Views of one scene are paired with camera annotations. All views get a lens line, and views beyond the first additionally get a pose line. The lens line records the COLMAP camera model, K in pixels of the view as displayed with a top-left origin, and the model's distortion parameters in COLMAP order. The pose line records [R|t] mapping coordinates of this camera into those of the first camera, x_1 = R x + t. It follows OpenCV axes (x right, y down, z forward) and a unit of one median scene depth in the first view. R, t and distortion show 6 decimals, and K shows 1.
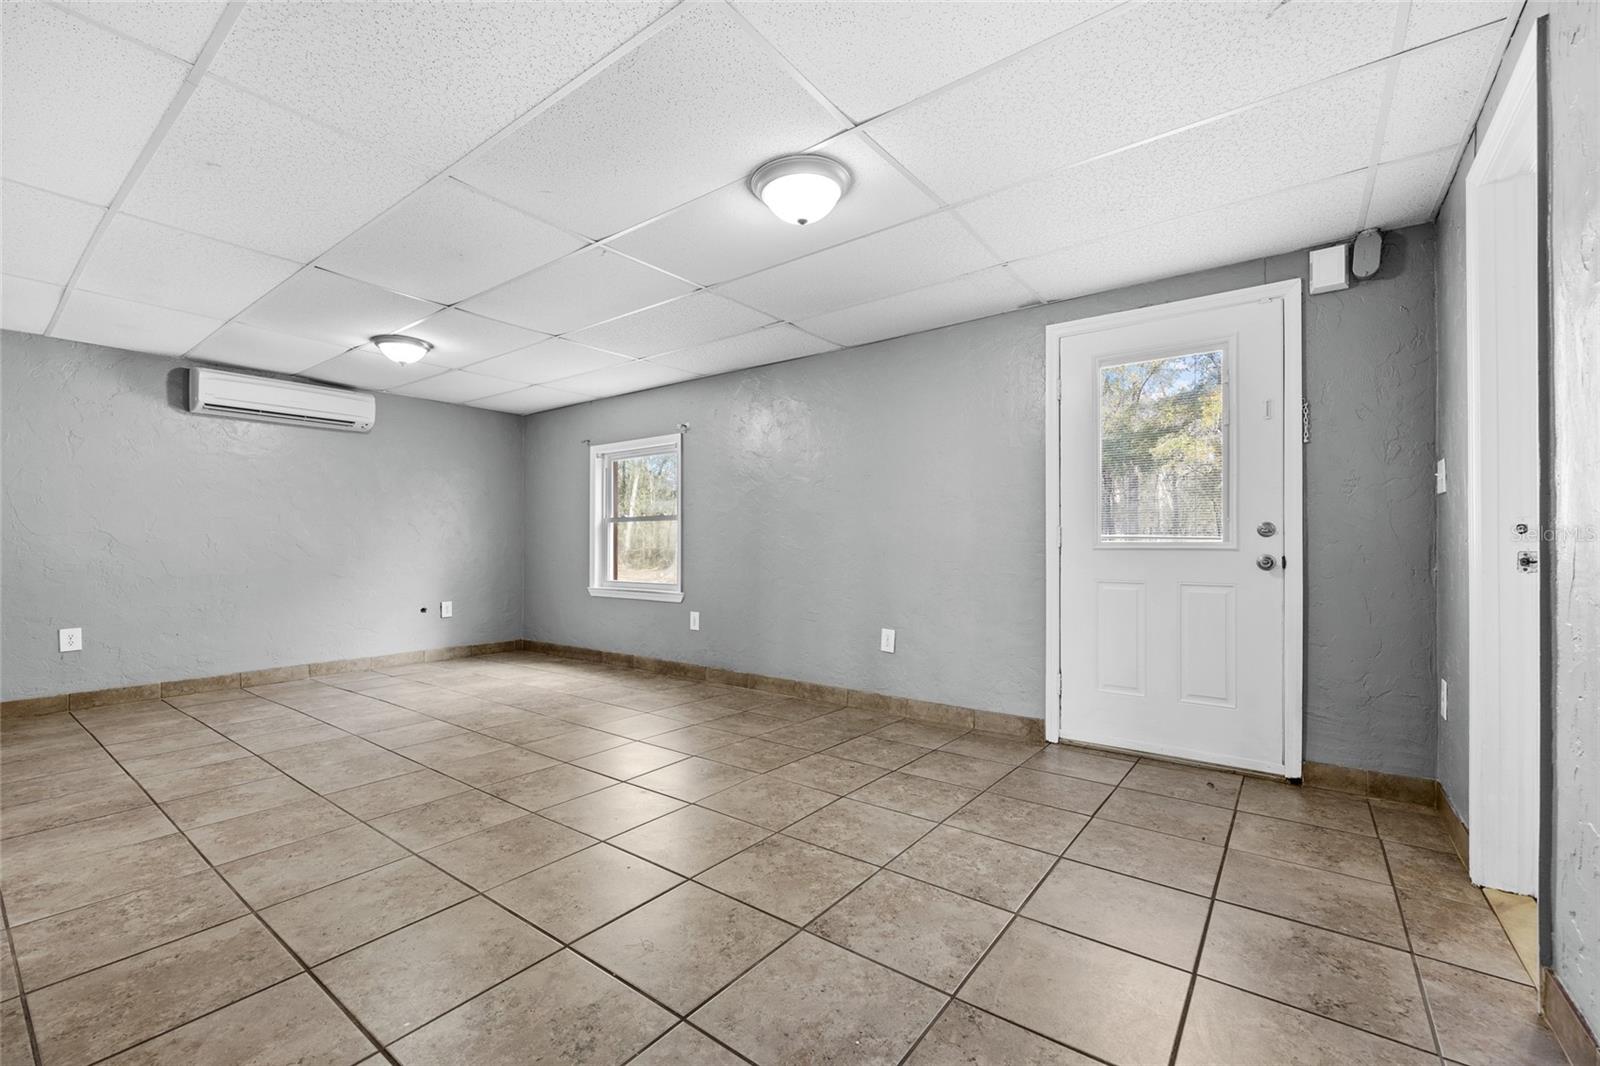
lens RADIAL K [[671.5, 0, 795.8], [0, 671.5, 541.2], [0, 0, 1]] dist [-0.006656, 0.000929]
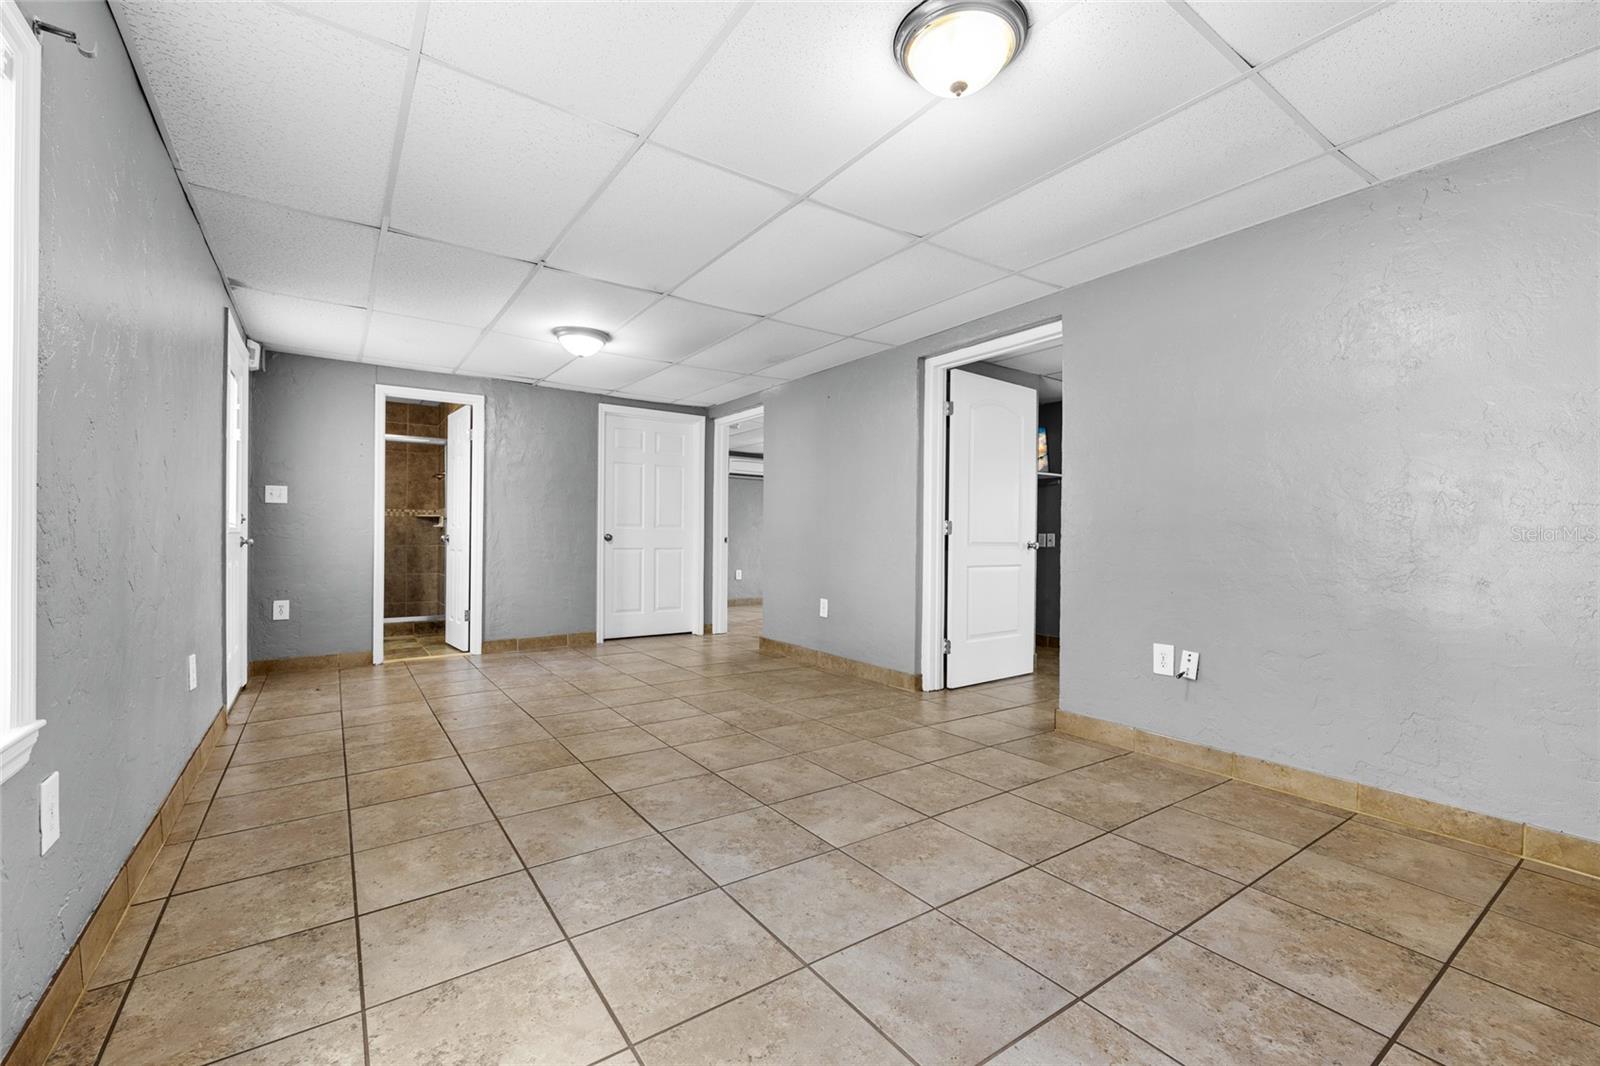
lens RADIAL K [[671.5, 0, 800.0], [0, 671.5, 539.4], [0, 0, 1]] dist [-0.006656, 0.000929]
pose [[-0.953927, -0.008661, 0.299913, -0.879923], [-0.009846, 0.999949, -0.002438, 0.017964], [-0.299877, -0.005279, -0.953963, 2.022894]]
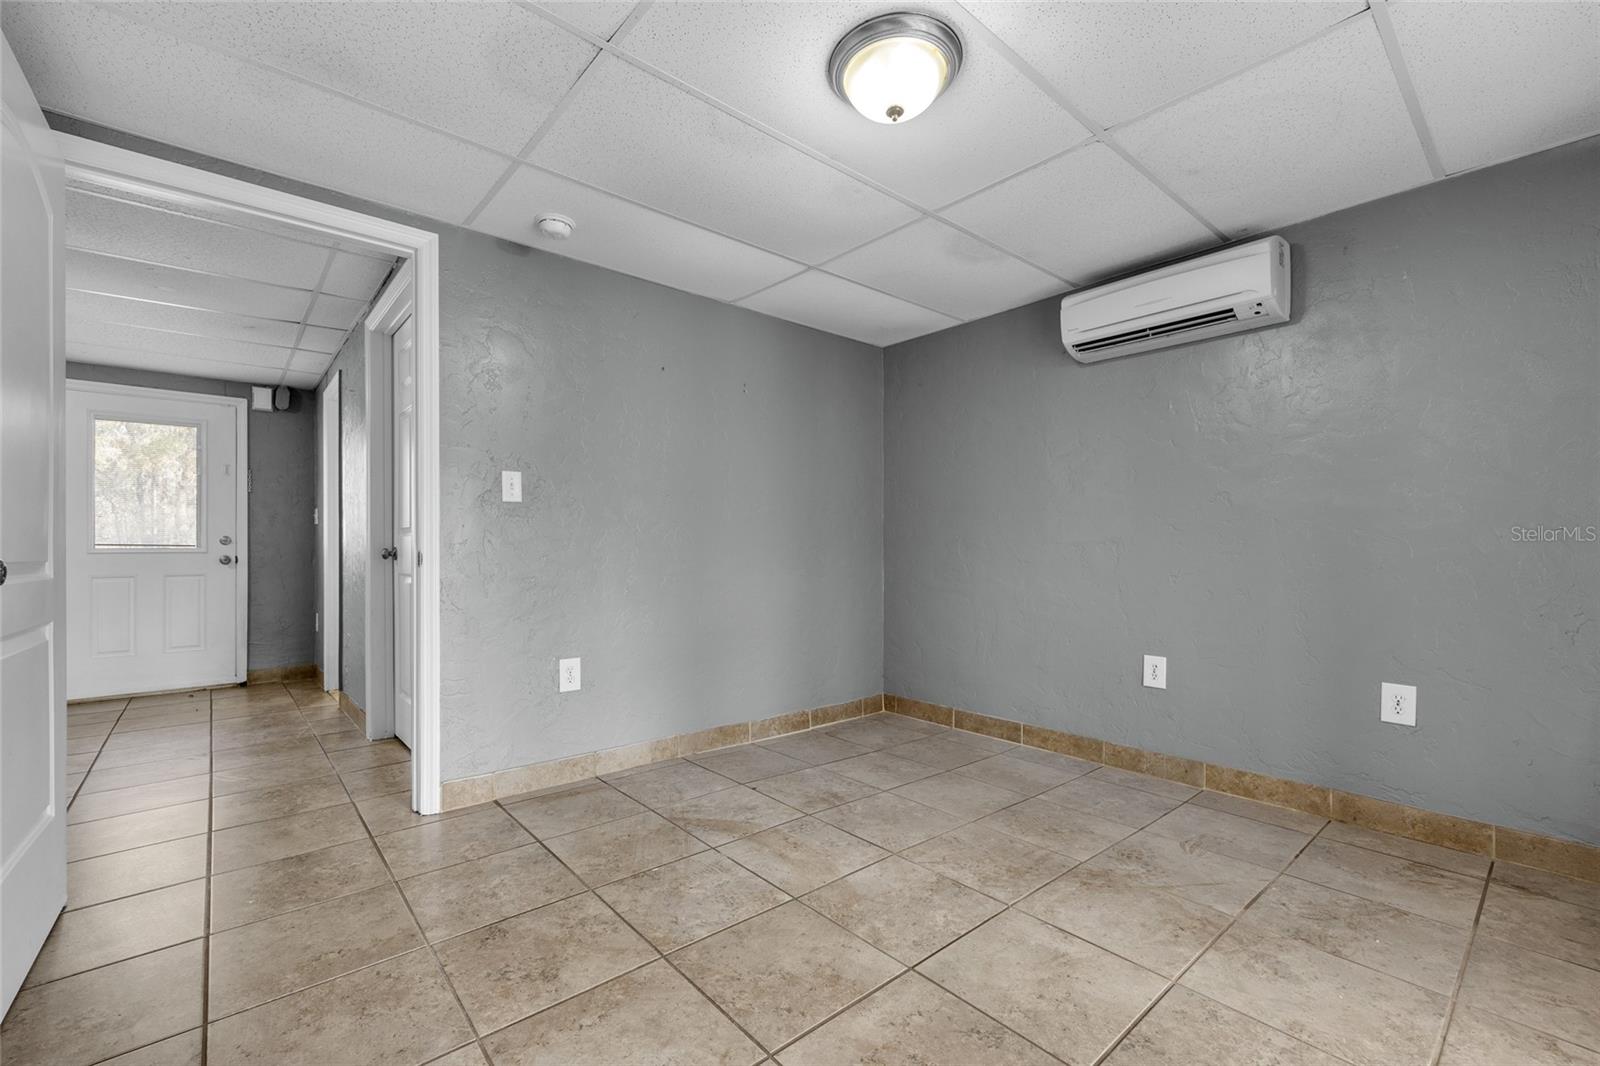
lens RADIAL K [[671.5, 0, 792.0], [0, 671.5, 546.4], [0, 0, 1]] dist [-0.006656, 0.000929]
pose [[0.205481, -0.000033, 0.978661, -0.684518], [-0.002126, 0.999998, 0.000480, -0.005871], [-0.978659, -0.002179, 0.205481, -0.781393]]
